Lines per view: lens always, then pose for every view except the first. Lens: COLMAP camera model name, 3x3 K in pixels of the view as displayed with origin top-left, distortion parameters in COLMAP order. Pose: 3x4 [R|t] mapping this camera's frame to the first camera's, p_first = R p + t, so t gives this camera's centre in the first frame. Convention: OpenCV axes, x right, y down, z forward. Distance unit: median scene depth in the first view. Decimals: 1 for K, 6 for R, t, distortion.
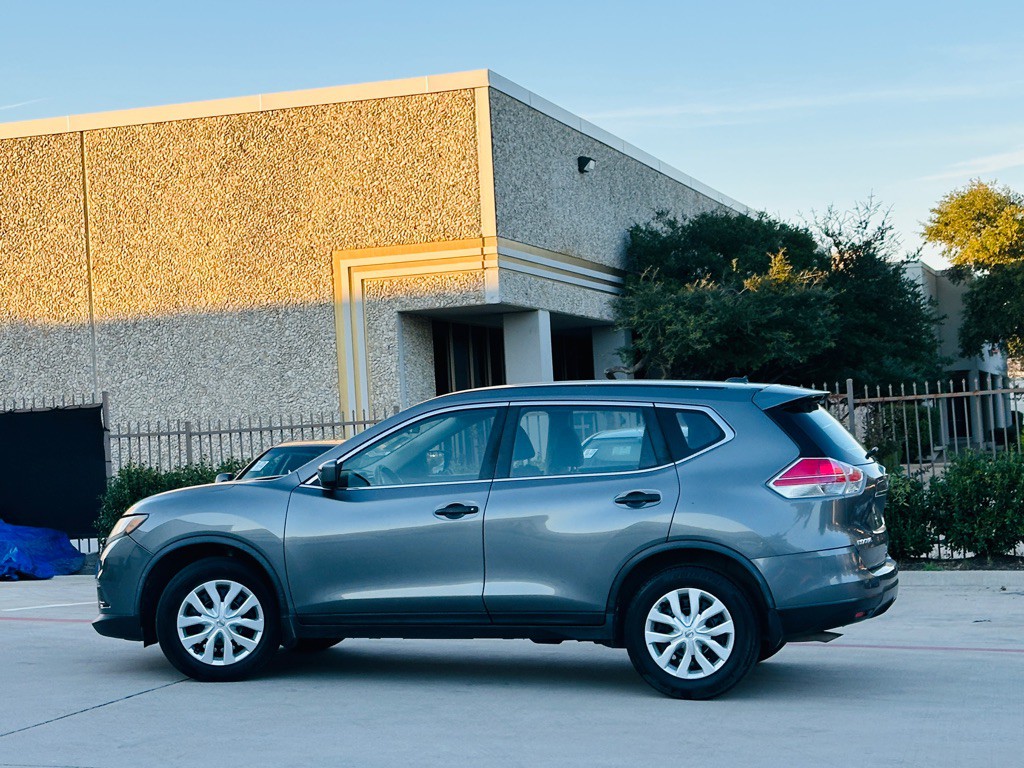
lens RADIAL K [[2143.0, 0, 519.9], [0, 2143.0, 379.6], [0, 0, 1]] dist [0.154220, 0.000000]
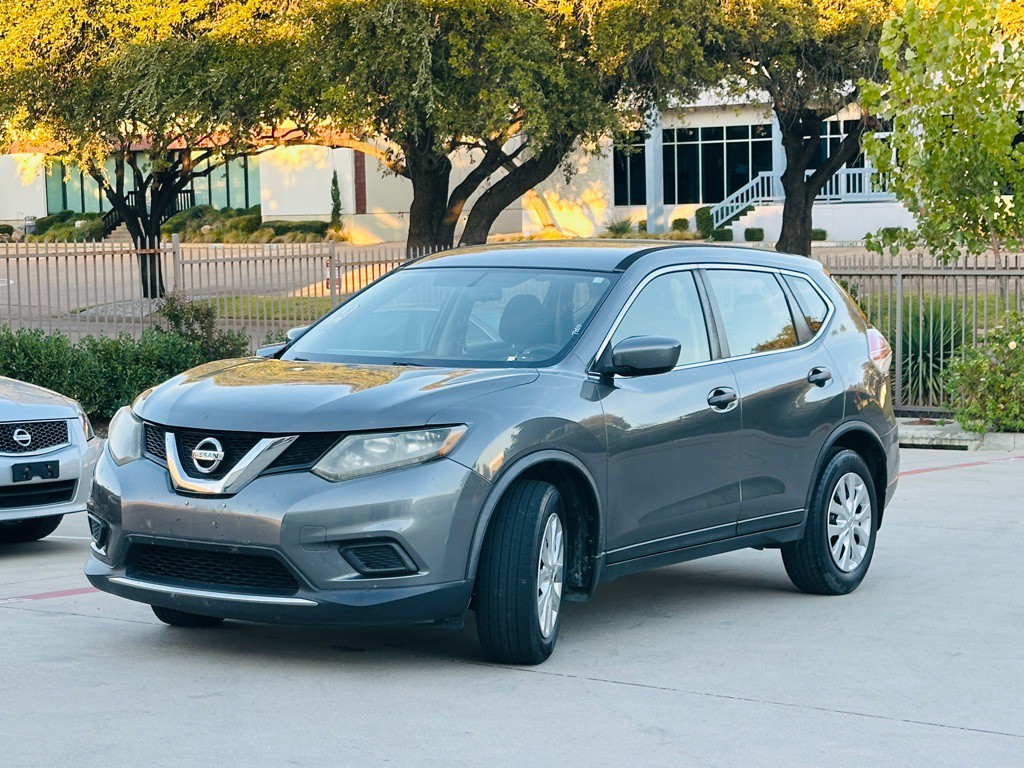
lens RADIAL K [[2143.0, 0, 504.9], [0, 2143.0, 381.9], [0, 0, 1]] dist [0.154220, 0.000000]
pose [[0.338461, -0.028557, 0.940547, -0.785823], [-0.025445, 0.998896, 0.039485, 0.024638], [-0.940636, -0.037296, 0.337360, 0.785654]]
